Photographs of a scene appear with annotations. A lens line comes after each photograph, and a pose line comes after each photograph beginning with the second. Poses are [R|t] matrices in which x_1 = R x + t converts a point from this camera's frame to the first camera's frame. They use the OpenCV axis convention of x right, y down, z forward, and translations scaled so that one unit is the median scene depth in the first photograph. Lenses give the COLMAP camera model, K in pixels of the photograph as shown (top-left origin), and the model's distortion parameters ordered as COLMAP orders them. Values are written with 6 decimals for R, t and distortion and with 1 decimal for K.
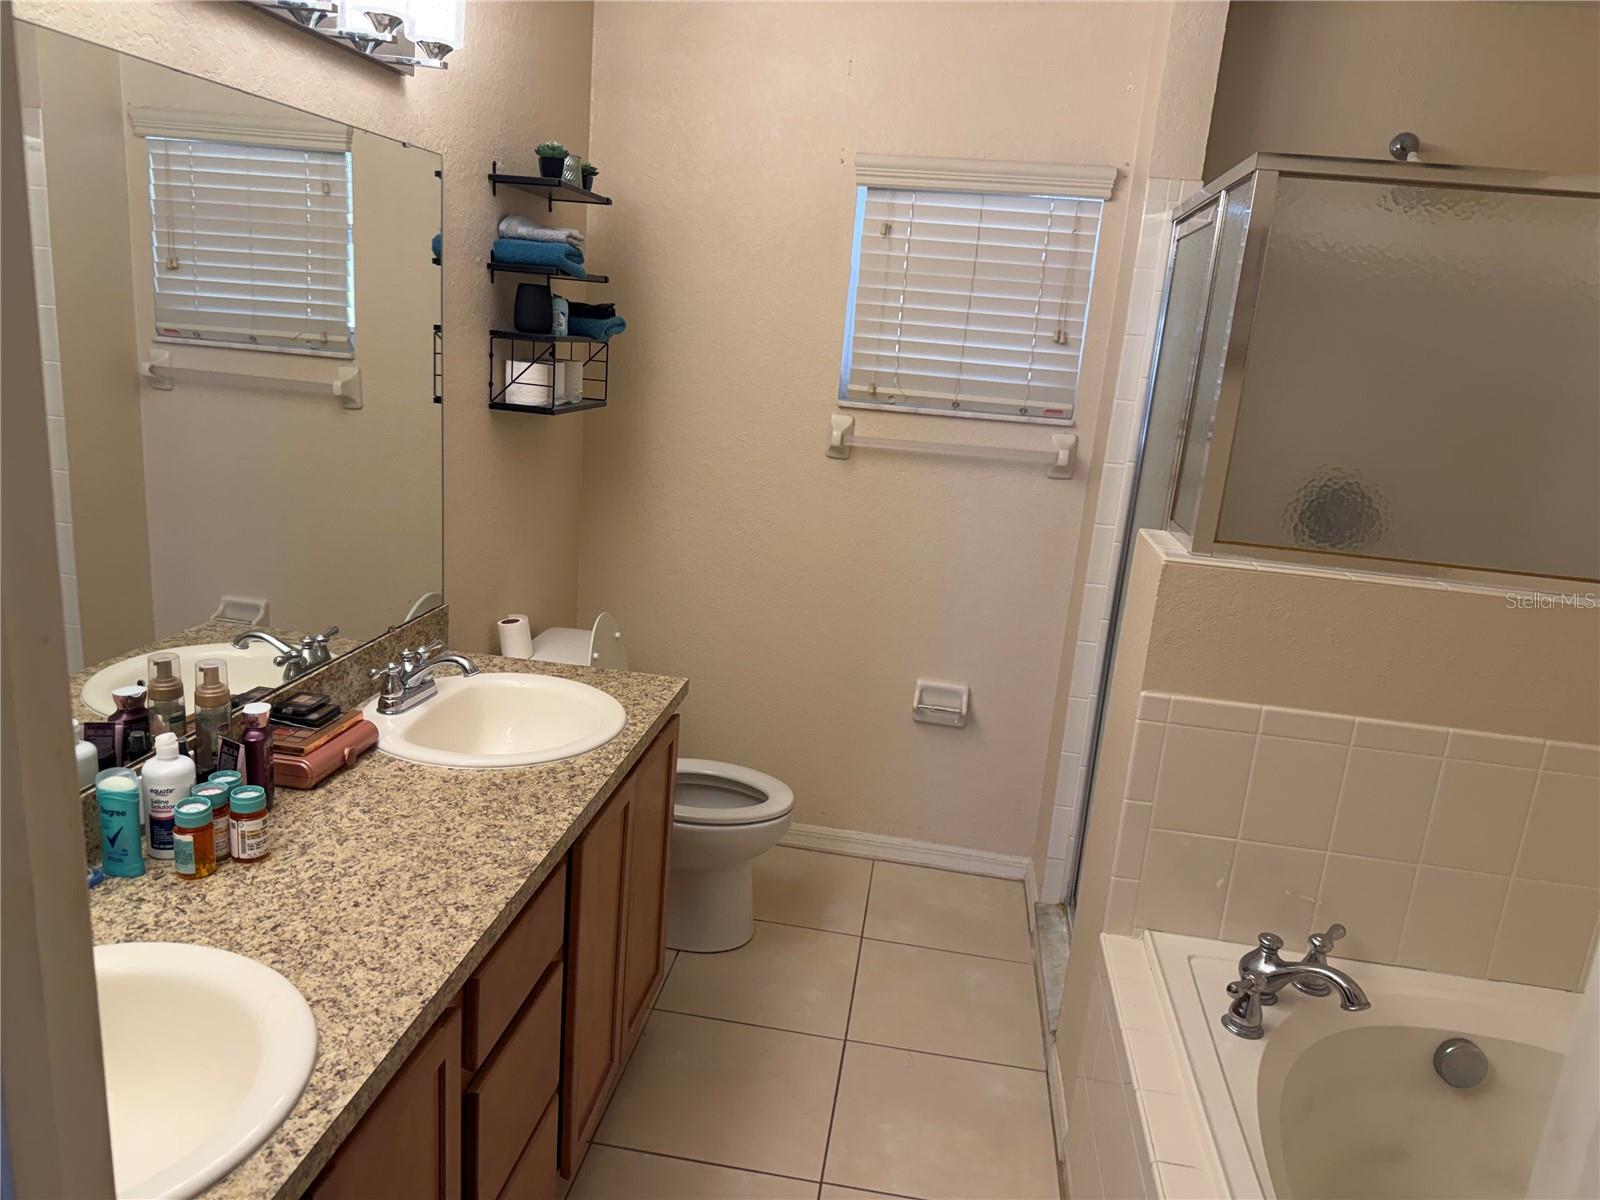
lens RADIAL K [[1140.6, 0, 794.7], [0, 1140.6, 613.8], [0, 0, 1]] dist [0.080524, -0.094608]
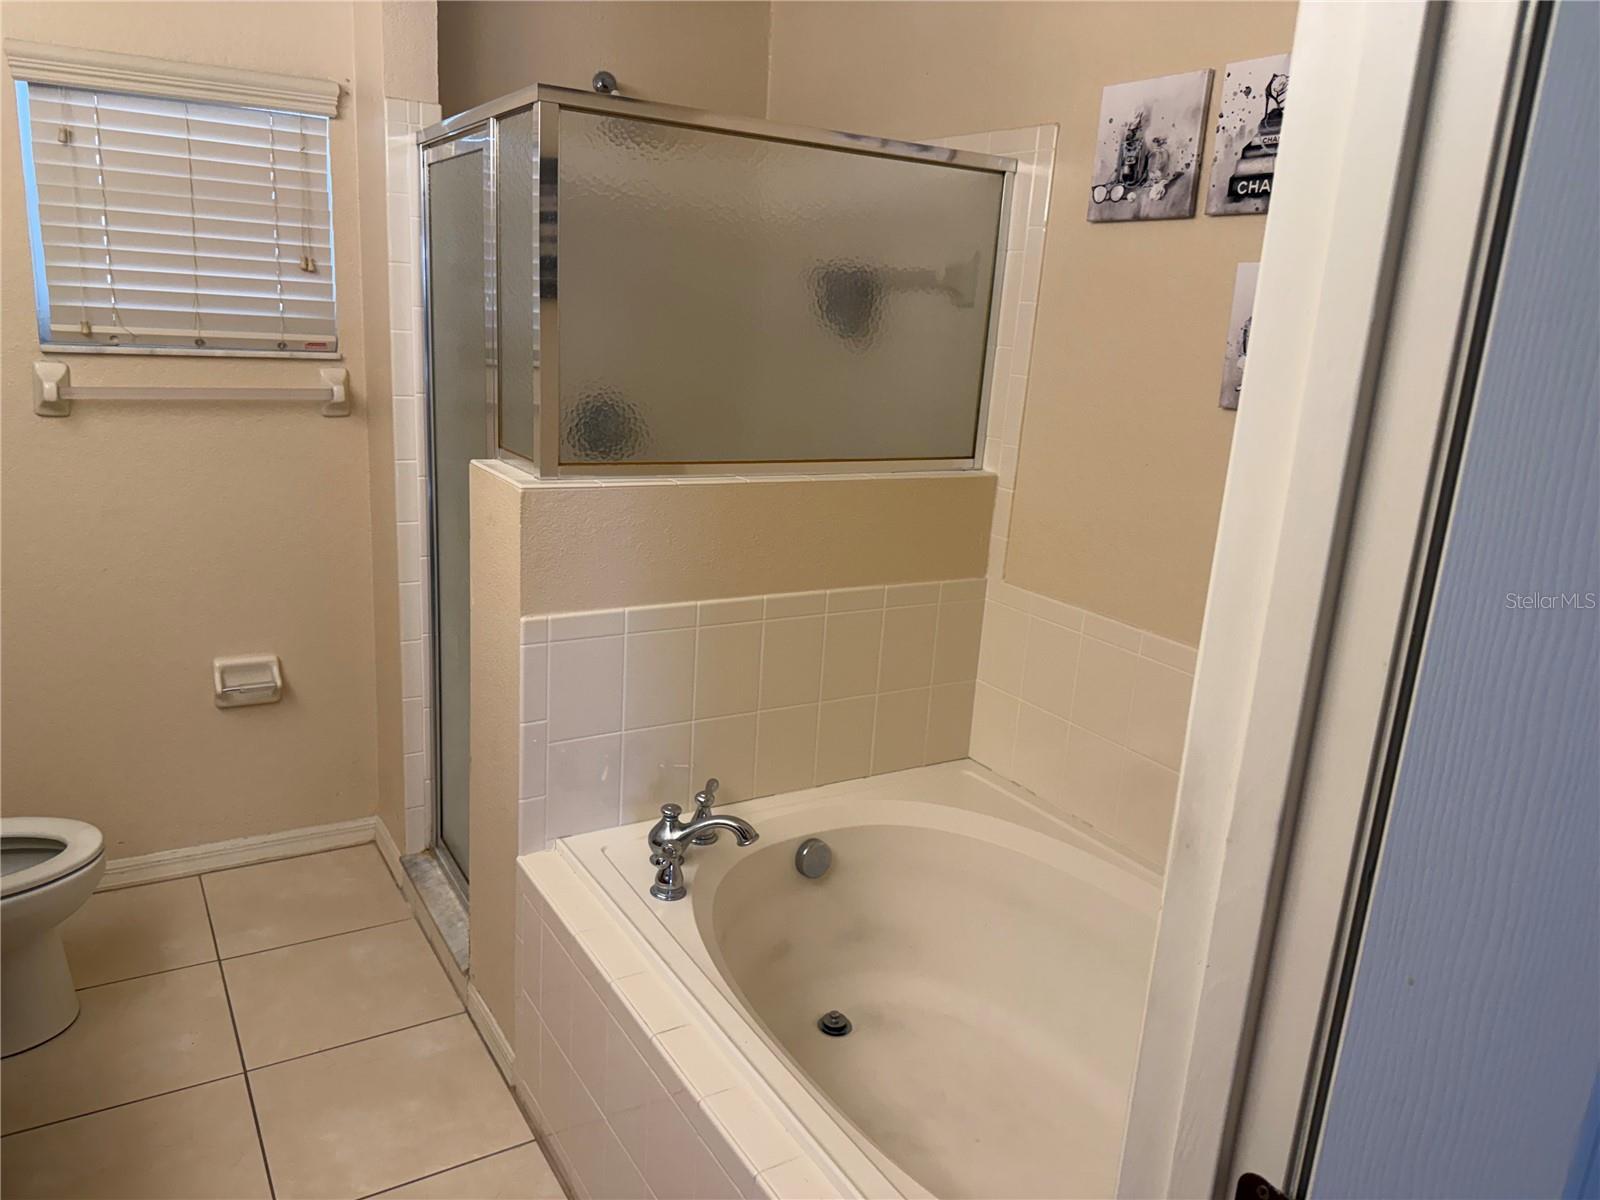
lens RADIAL K [[1140.6, 0, 813.3], [0, 1140.6, 608.9], [0, 0, 1]] dist [0.080524, -0.094608]
pose [[0.772741, -0.199194, 0.602656, -0.074296], [0.162939, 0.979915, 0.114964, -0.010292], [-0.613452, 0.009359, 0.789677, 0.019328]]
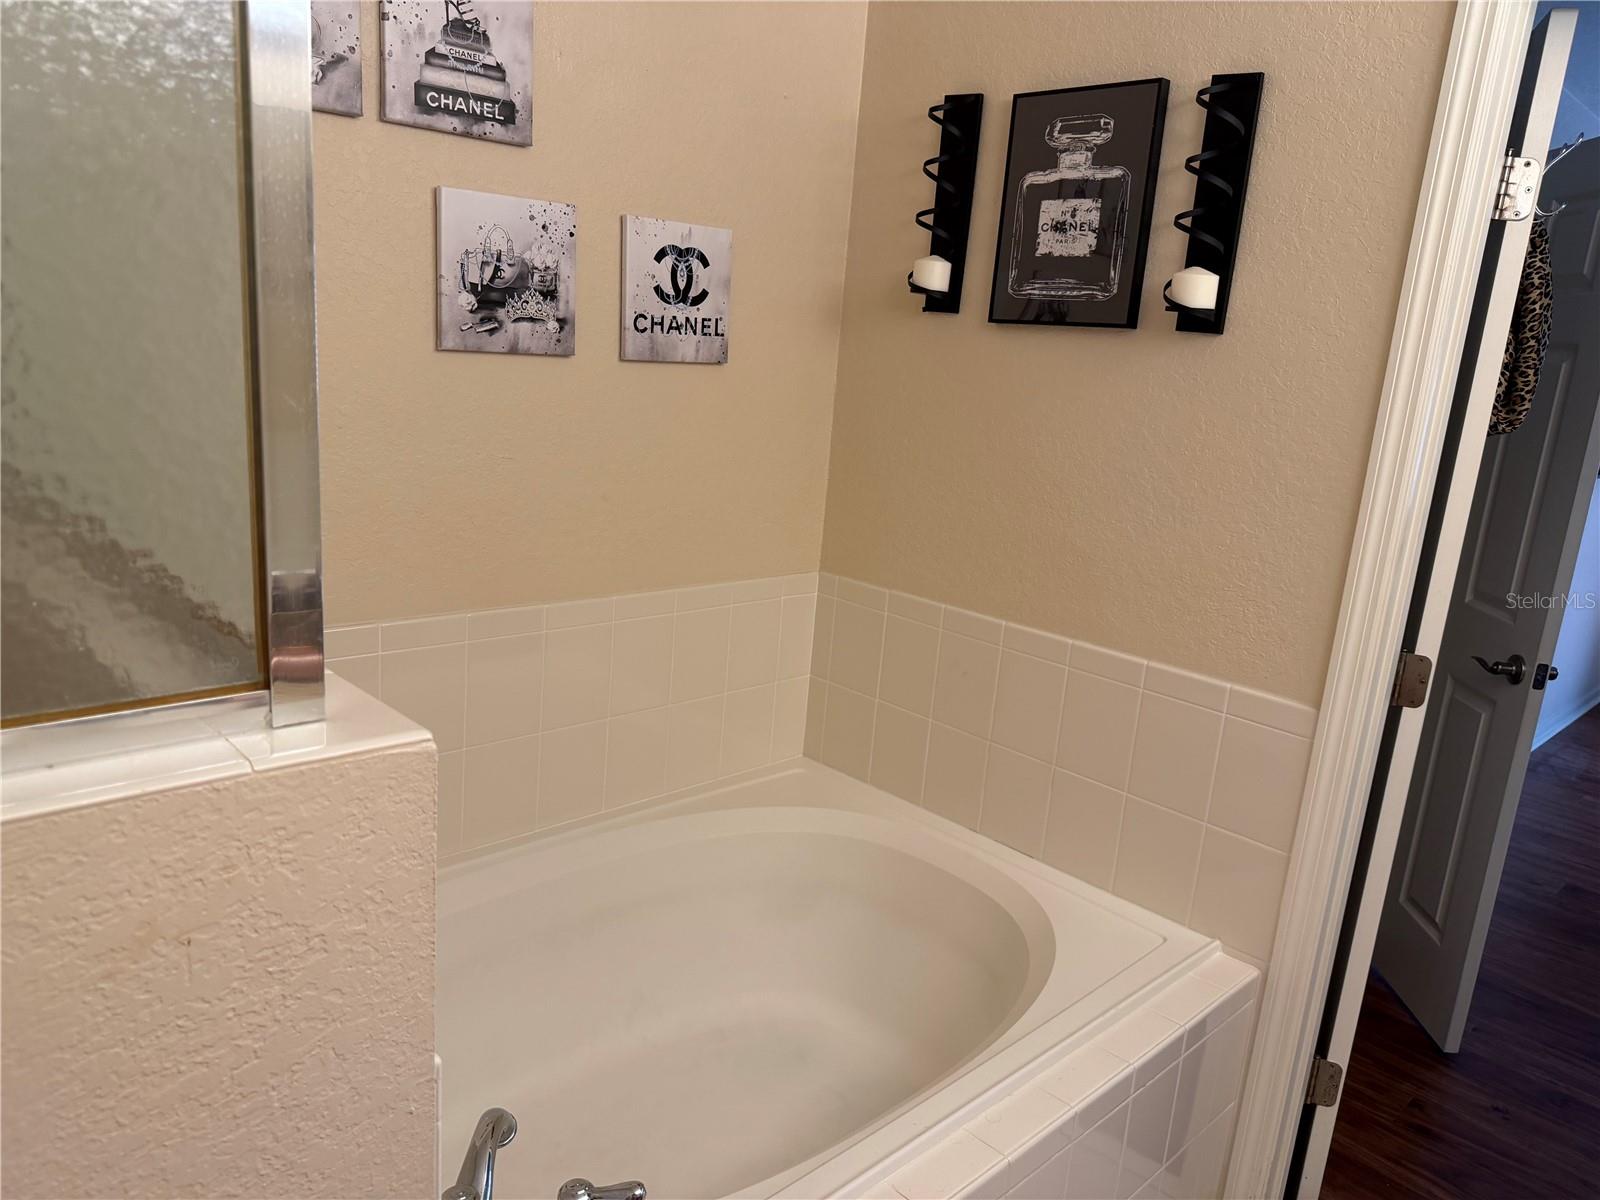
lens RADIAL K [[1140.6, 0, 800.6], [0, 1140.6, 596.9], [0, 0, 1]] dist [0.080524, -0.094608]
pose [[-0.775434, -0.280876, 0.565518, 0.047850], [0.018260, 0.885268, 0.464723, -0.231730], [-0.631164, 0.370688, -0.681338, 1.013171]]
